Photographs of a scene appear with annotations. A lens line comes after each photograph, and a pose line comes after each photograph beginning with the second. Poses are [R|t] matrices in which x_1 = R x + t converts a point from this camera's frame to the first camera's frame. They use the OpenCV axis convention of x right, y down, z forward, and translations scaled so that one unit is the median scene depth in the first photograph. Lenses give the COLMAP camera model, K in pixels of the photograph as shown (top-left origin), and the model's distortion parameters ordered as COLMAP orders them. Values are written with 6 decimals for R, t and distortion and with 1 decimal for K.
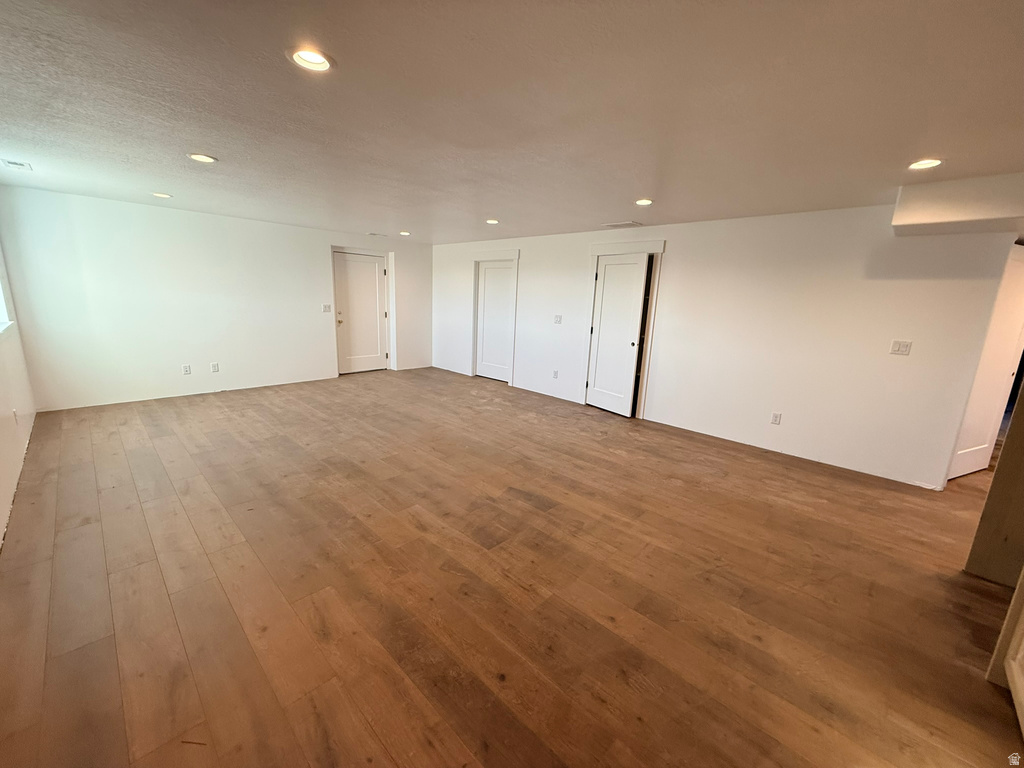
lens RADIAL K [[405.9, 0, 512.7], [0, 405.9, 382.6], [0, 0, 1]] dist [-0.002733, 0.001050]
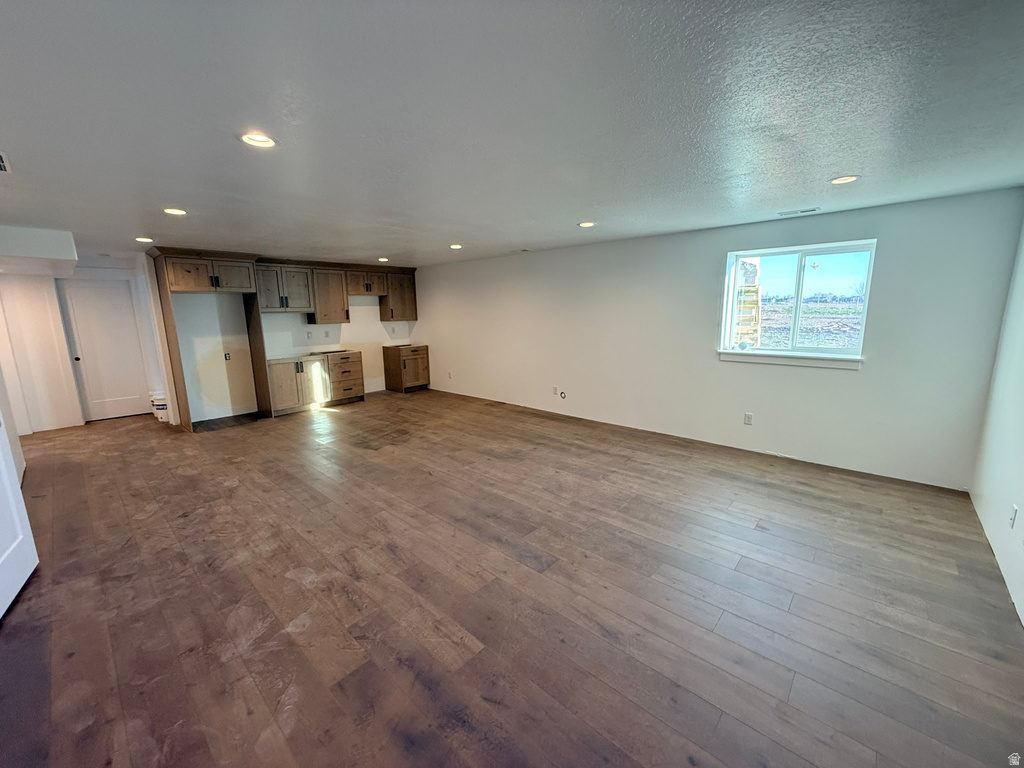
lens RADIAL K [[405.9, 0, 511.6], [0, 405.9, 383.5], [0, 0, 1]] dist [-0.002733, 0.001050]
pose [[-0.999409, -0.019433, -0.028340, -0.343912], [-0.028808, 0.923434, 0.382674, -0.408113], [0.018734, 0.383264, -0.923449, 1.751767]]
